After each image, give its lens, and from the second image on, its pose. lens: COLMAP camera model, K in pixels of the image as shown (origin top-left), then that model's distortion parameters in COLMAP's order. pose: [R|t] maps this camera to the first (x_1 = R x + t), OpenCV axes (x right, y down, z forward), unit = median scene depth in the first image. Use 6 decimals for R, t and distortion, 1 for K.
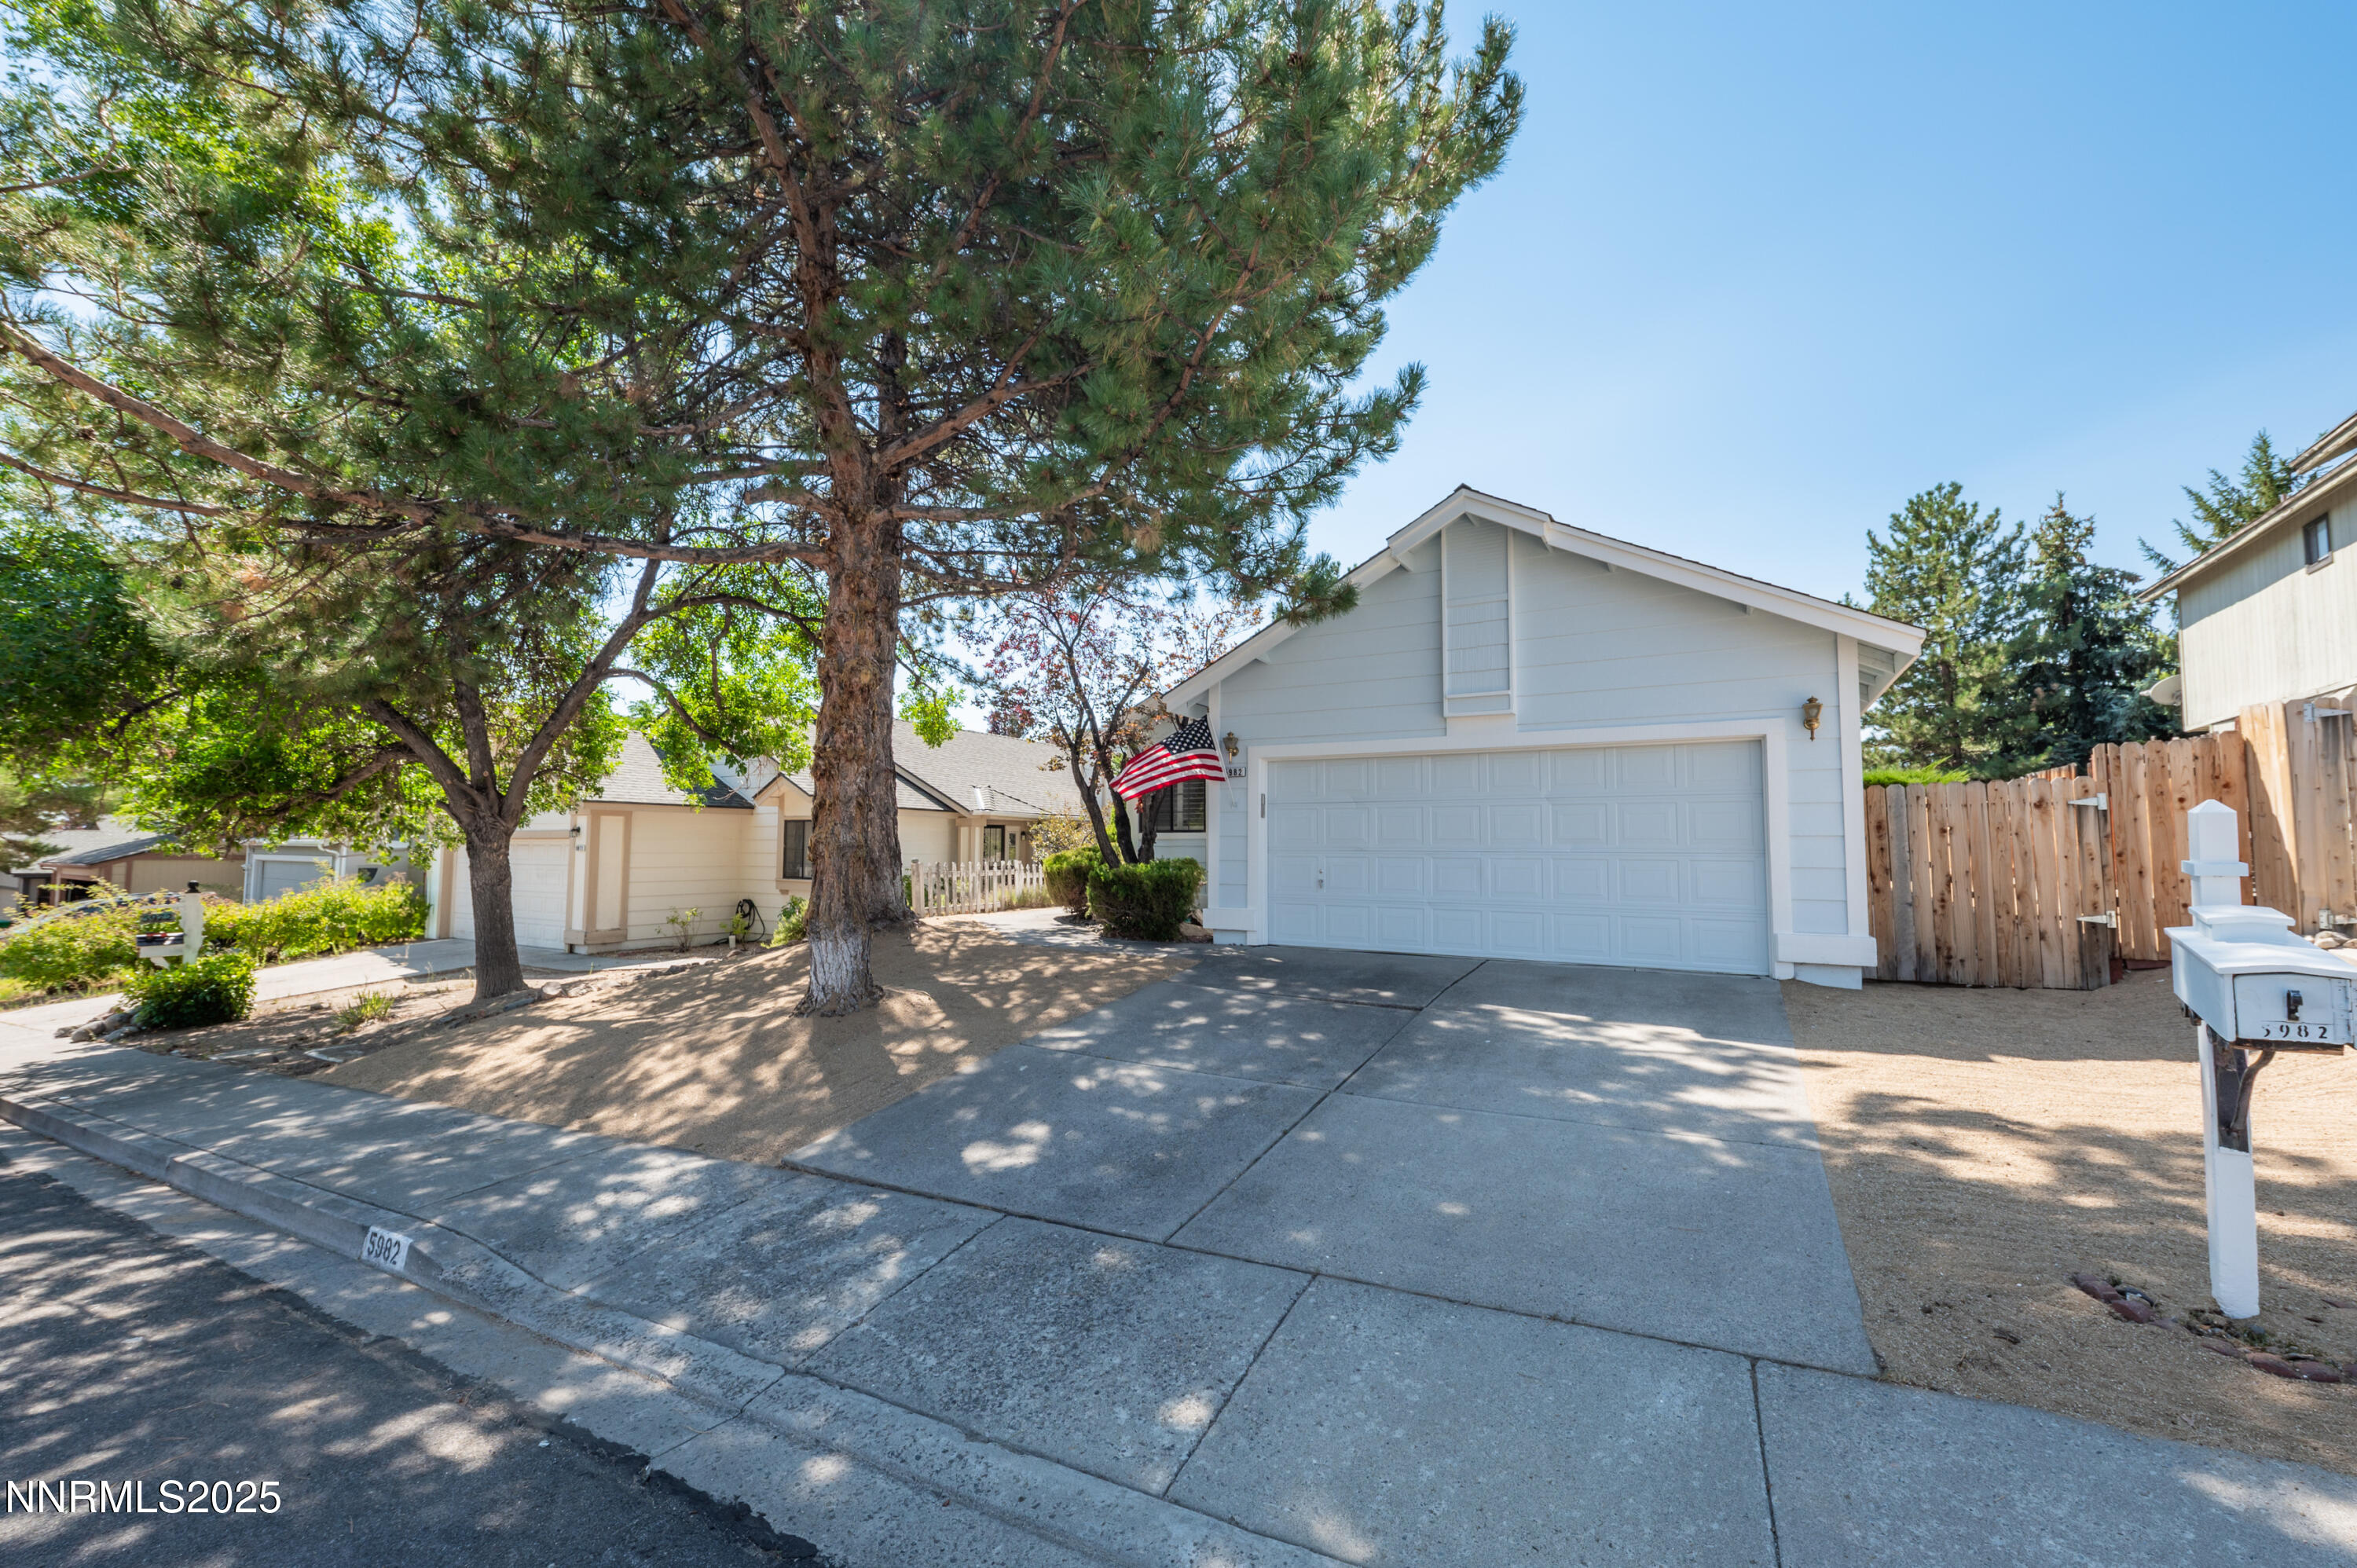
lens RADIAL K [[991.3, 0, 1178.5], [0, 991.3, 784.0], [0, 0, 1]] dist [0.010911, -0.000162]
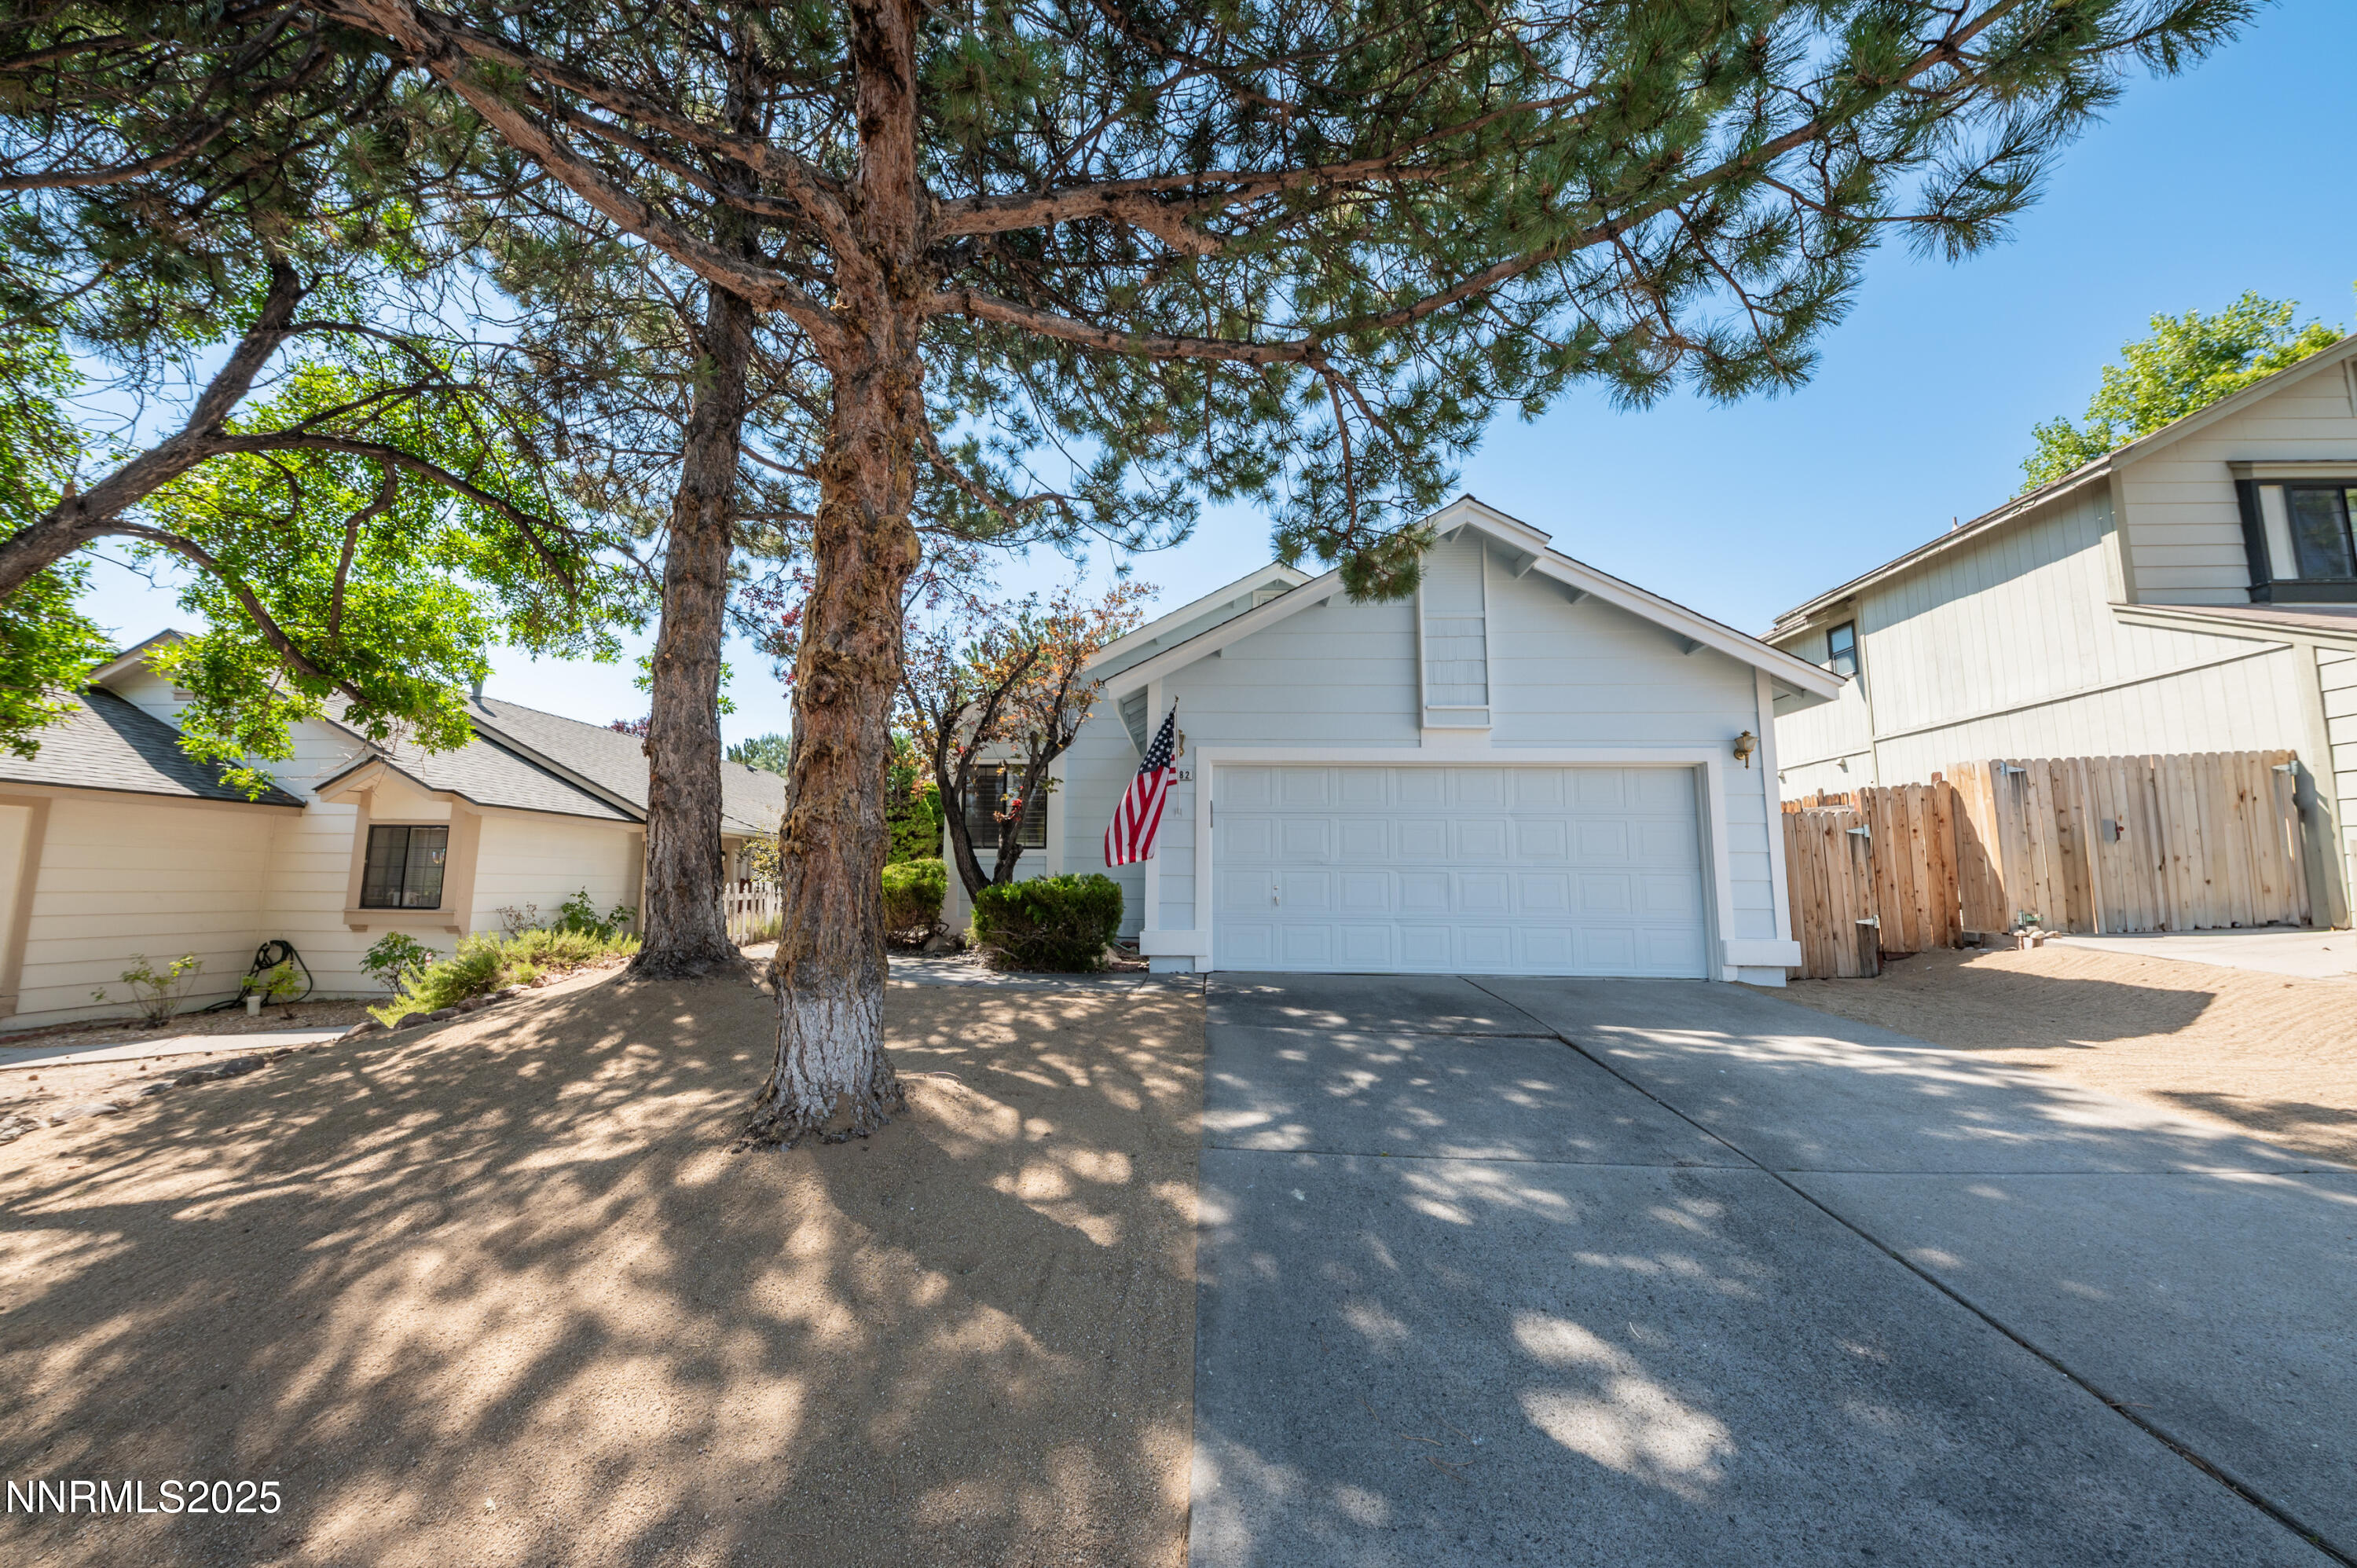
lens RADIAL K [[839.5, 0, 1216.1], [0, 839.5, 781.8], [0, 0, 1]] dist [0.011189, -0.004577]
pose [[0.879258, 0.060508, 0.472488, -0.336412], [-0.034467, 0.997381, -0.063588, 0.050975], [-0.475098, 0.039625, 0.879040, 0.414819]]
